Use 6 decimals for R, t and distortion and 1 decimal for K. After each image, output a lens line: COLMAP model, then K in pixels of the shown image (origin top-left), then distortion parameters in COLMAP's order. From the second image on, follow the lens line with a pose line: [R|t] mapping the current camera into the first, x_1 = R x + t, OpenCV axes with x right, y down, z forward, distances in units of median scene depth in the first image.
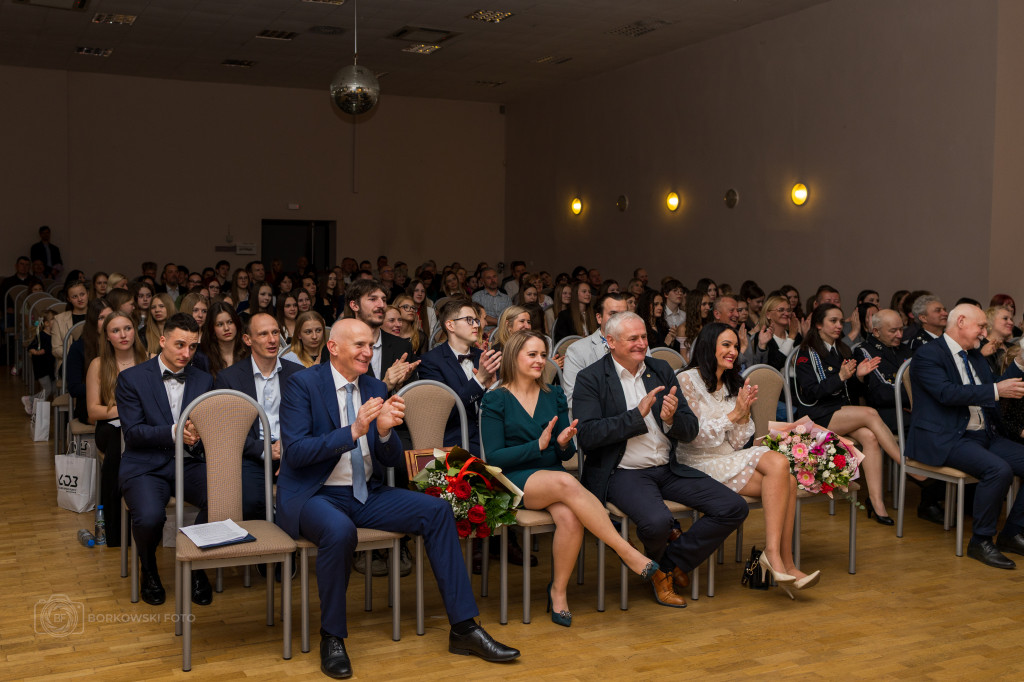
lens RADIAL K [[948.4, 0, 512.0], [0, 948.4, 341.0], [0, 0, 1]] dist [0.006509, 0.002339]
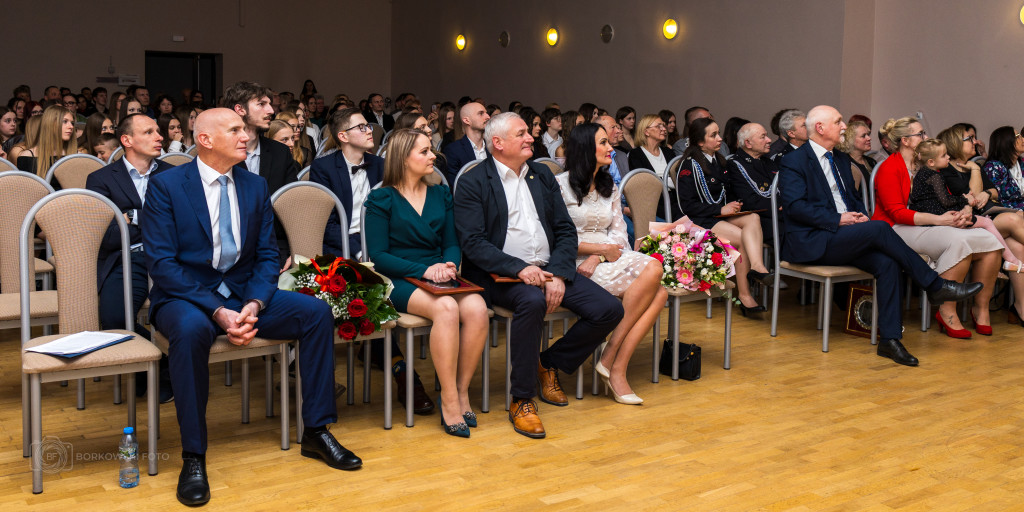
lens RADIAL K [[806.6, 0, 512.0], [0, 806.6, 256.0], [0, 0, 1]] dist [-0.004914, -0.004256]
pose [[0.992210, -0.009835, 0.124191, 0.018206], [0.004939, 0.999201, 0.039671, 0.087847], [-0.124482, -0.038748, 0.991465, 0.166333]]
